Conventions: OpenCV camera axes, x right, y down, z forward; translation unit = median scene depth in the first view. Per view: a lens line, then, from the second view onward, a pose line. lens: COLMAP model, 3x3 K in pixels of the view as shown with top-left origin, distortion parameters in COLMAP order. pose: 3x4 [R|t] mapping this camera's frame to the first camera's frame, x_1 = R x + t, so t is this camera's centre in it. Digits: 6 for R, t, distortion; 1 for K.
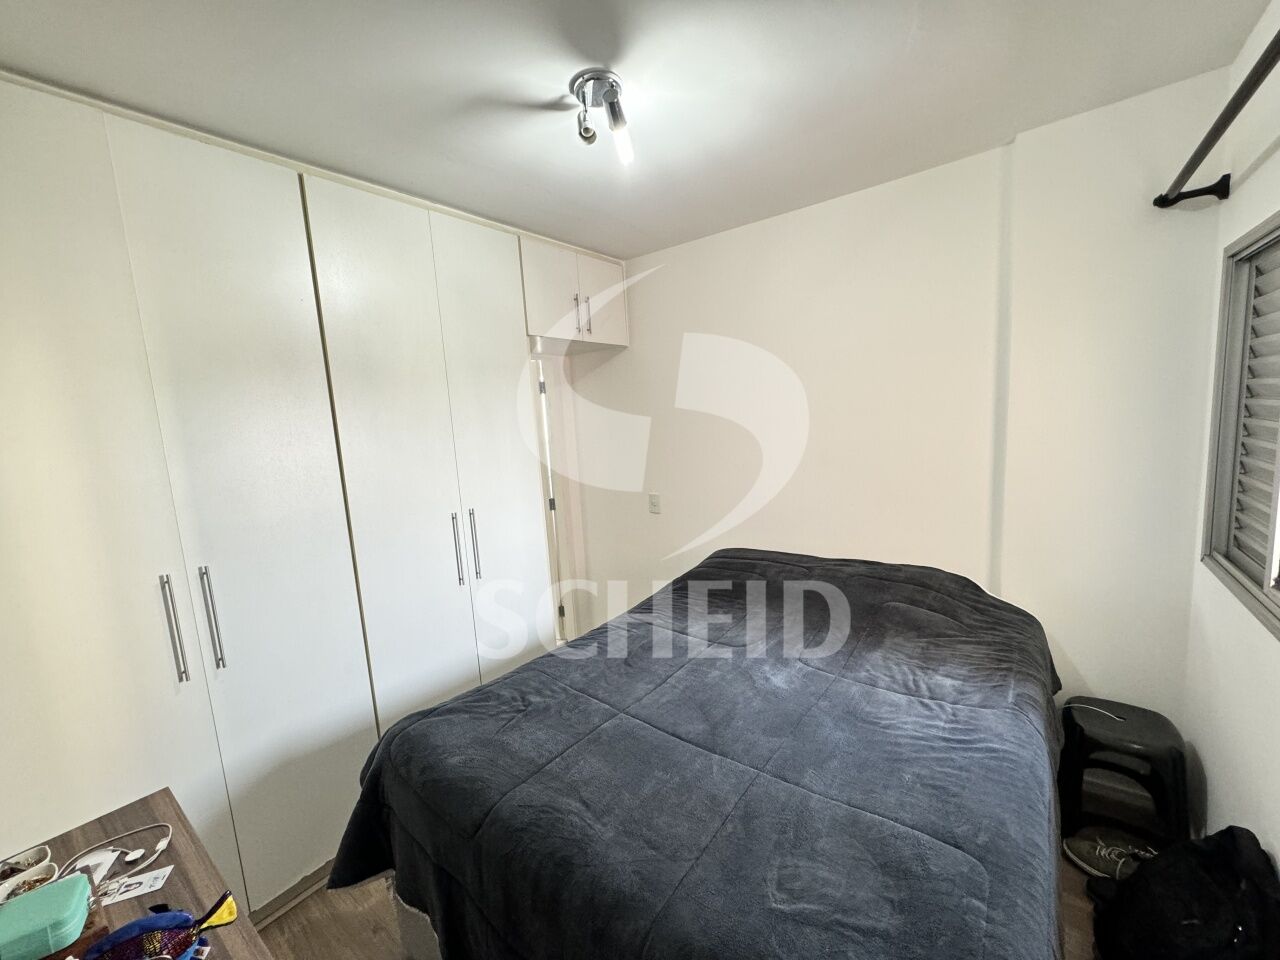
lens RADIAL K [[511.0, 0, 638.1], [0, 511.0, 480.4], [0, 0, 1]] dist [-0.000473, 0.000038]
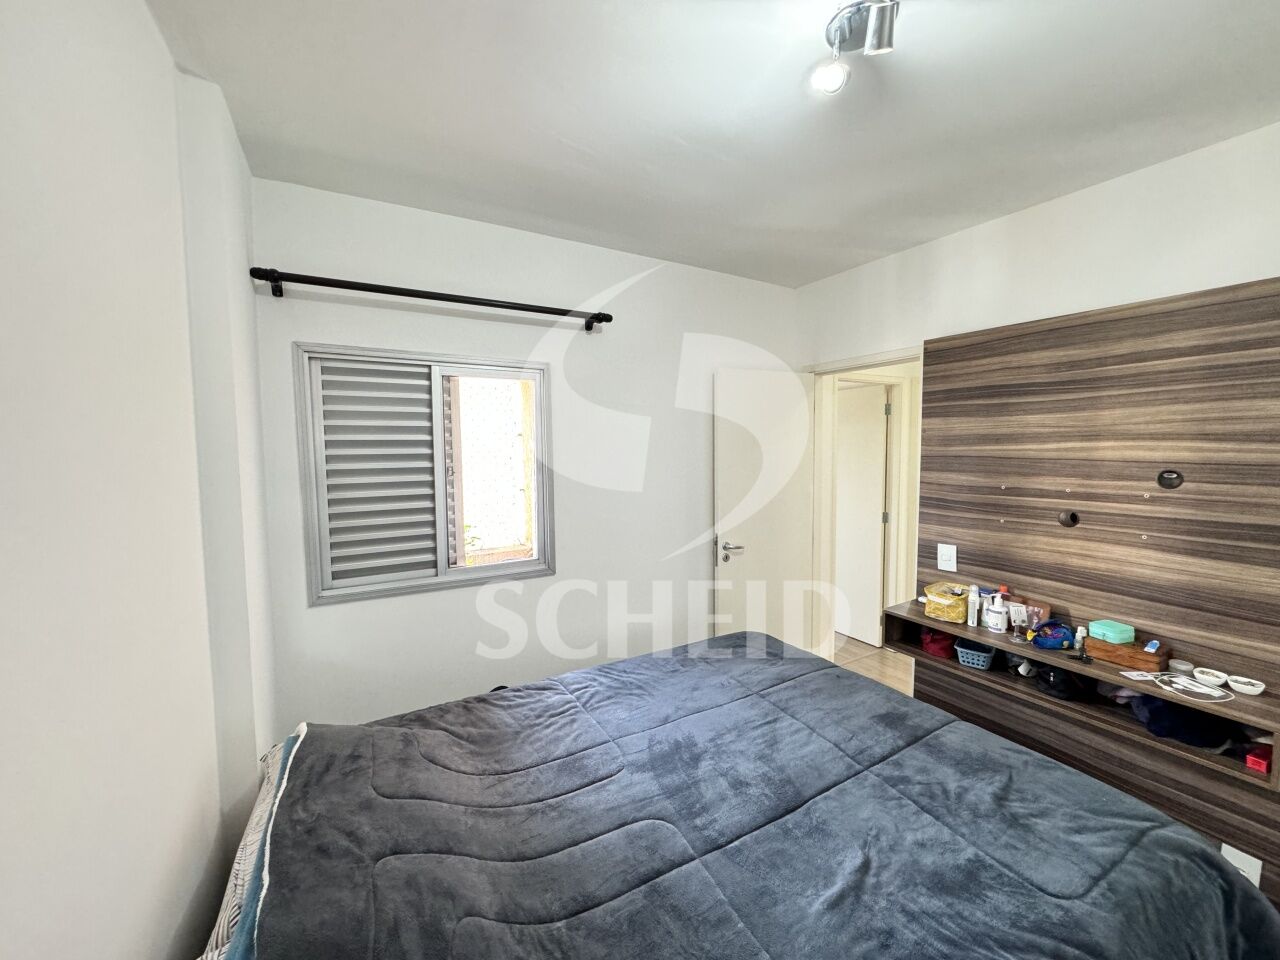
lens RADIAL K [[511.0, 0, 642.3], [0, 511.0, 479.3], [0, 0, 1]] dist [-0.000473, 0.000038]
pose [[-0.920215, 0.049491, 0.388272, -0.030216], [0.119798, 0.979982, 0.159010, -0.145631], [-0.372630, 0.192838, -0.907723, 1.144996]]
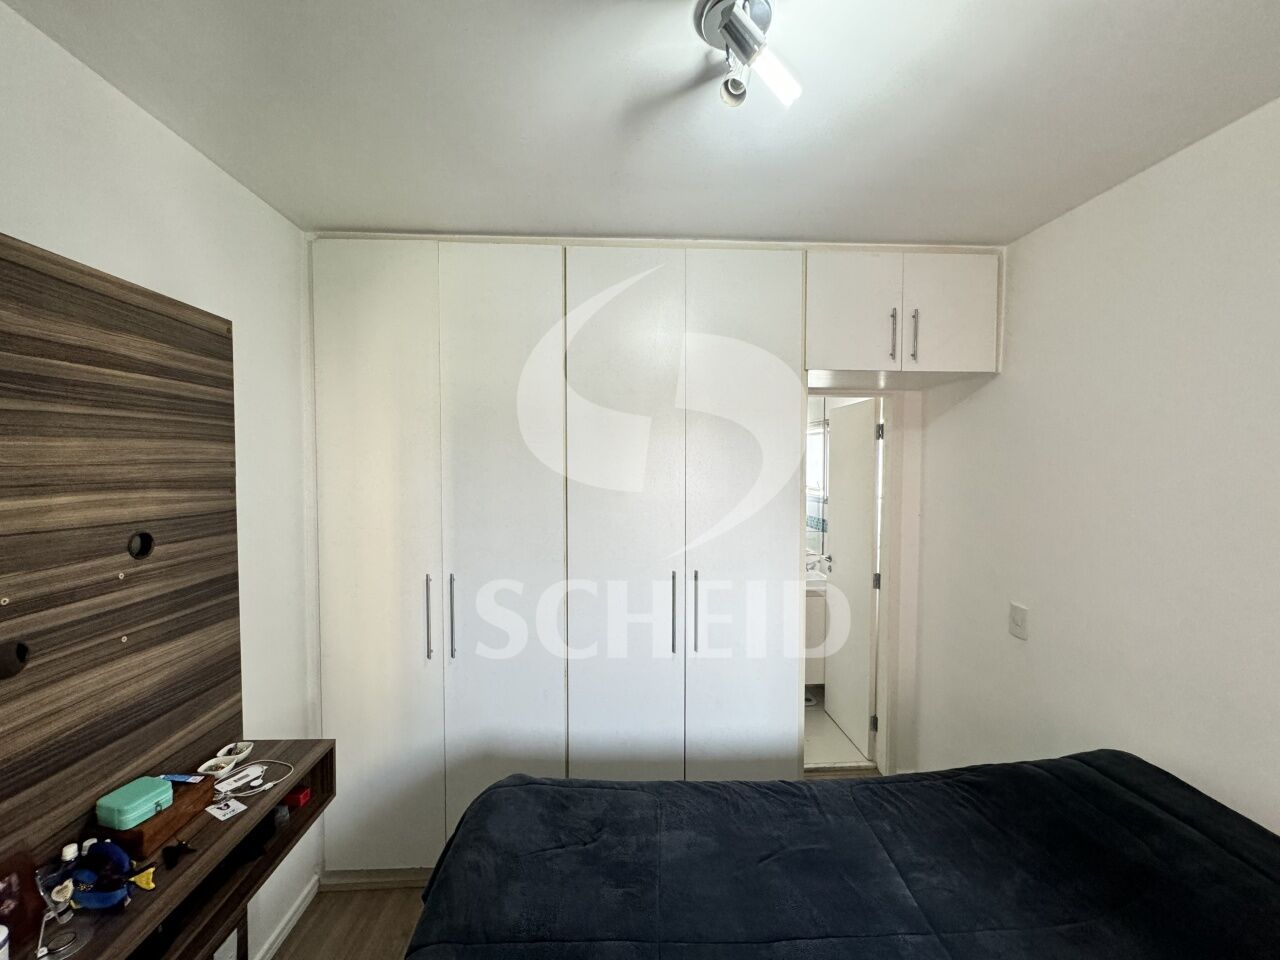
lens RADIAL K [[511.0, 0, 637.1], [0, 511.0, 482.5], [0, 0, 1]] dist [-0.000473, 0.000038]
pose [[0.649647, 0.093971, -0.754406, 0.238316], [-0.138558, 0.990346, 0.004042, -0.077828], [0.747503, 0.101903, 0.656396, 0.300141]]
